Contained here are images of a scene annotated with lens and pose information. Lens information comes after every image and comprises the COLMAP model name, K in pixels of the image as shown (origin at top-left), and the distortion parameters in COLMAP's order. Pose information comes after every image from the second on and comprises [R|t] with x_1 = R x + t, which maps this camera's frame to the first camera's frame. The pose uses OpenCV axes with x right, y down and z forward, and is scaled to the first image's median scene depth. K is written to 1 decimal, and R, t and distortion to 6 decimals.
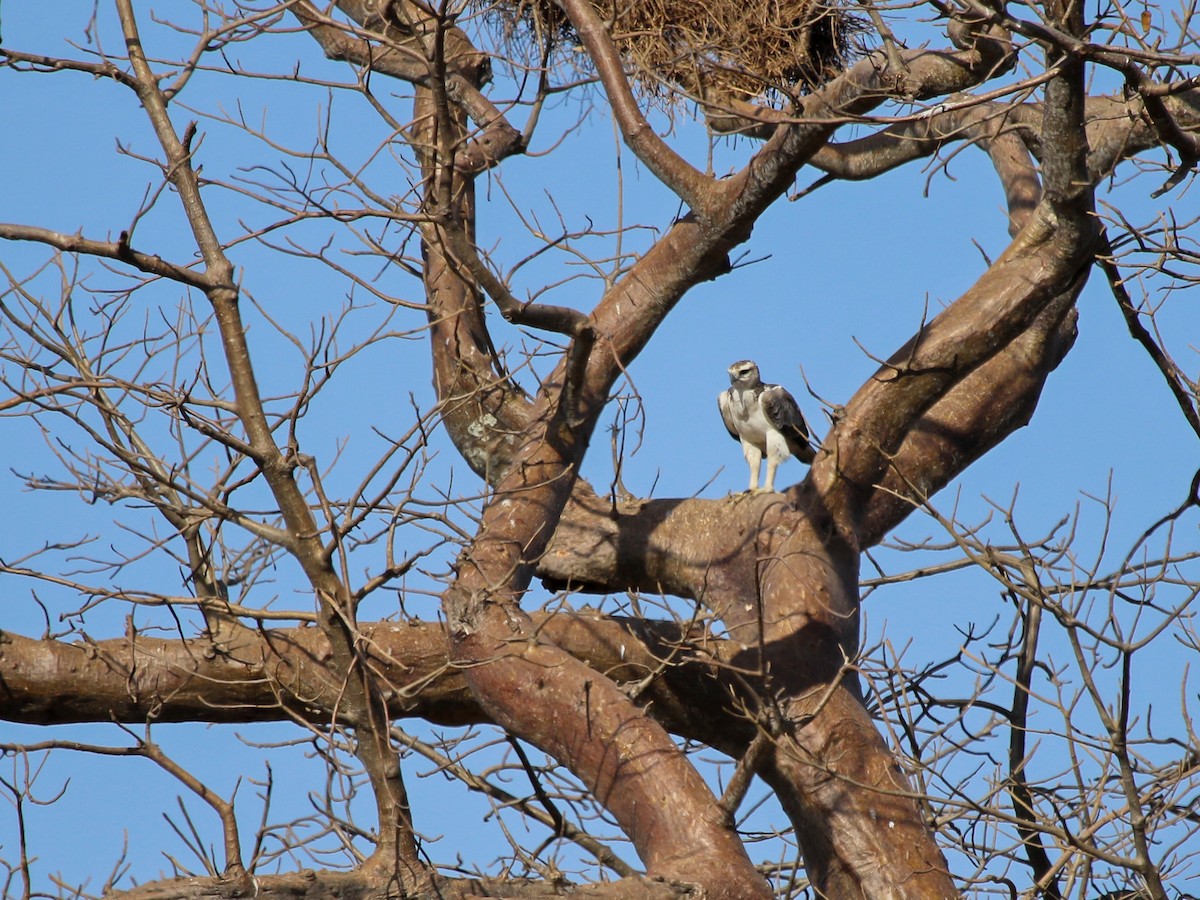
lens RADIAL K [[484.5, 0, 599.6], [0, 484.5, 447.7], [0, 0, 1]] dist [-0.004254, -0.001753]
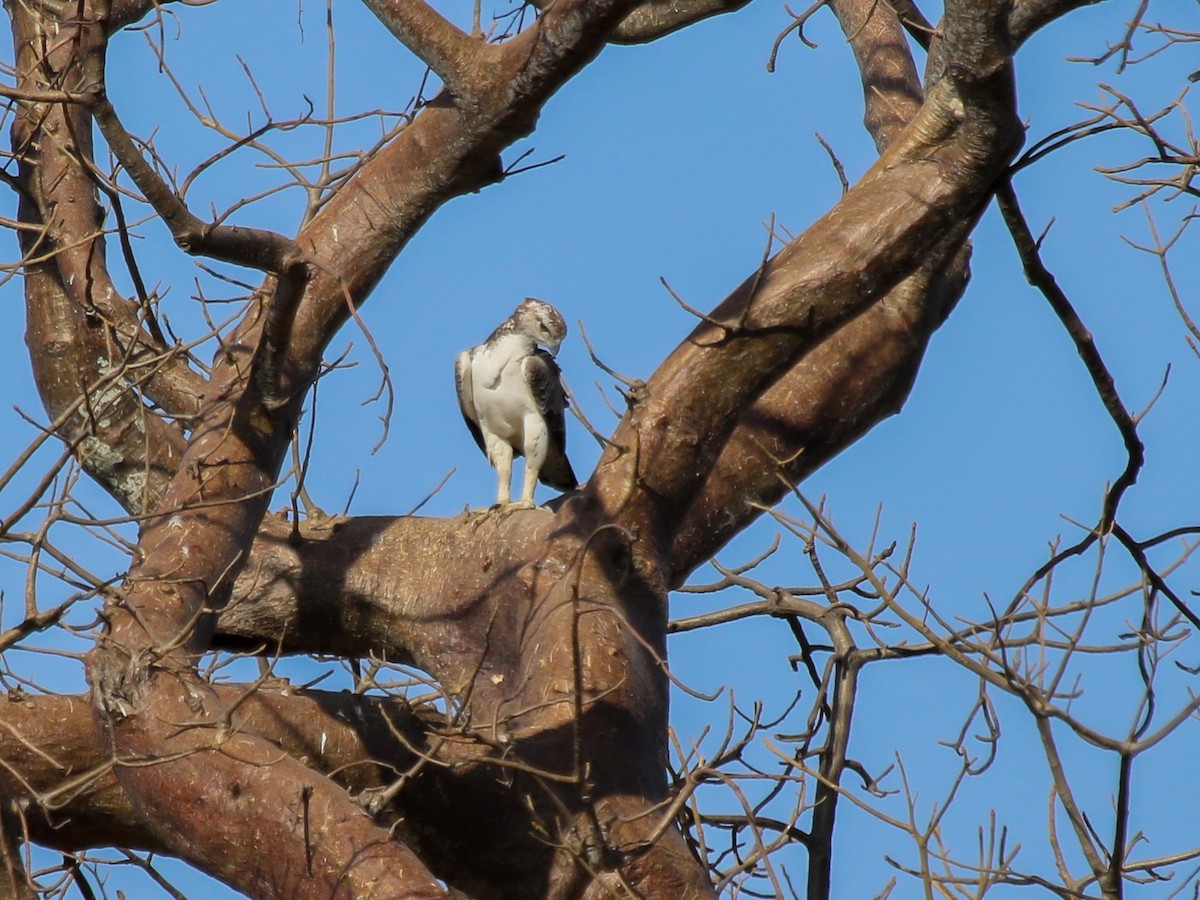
lens RADIAL K [[720.7, 0, 600.8], [0, 720.7, 455.8], [0, 0, 1]] dist [-0.005864, -0.006817]
pose [[0.999913, 0.011355, 0.006712, 0.423333], [-0.011384, 0.999926, 0.004201, 0.013183], [-0.006664, -0.004277, 0.999969, -0.000956]]
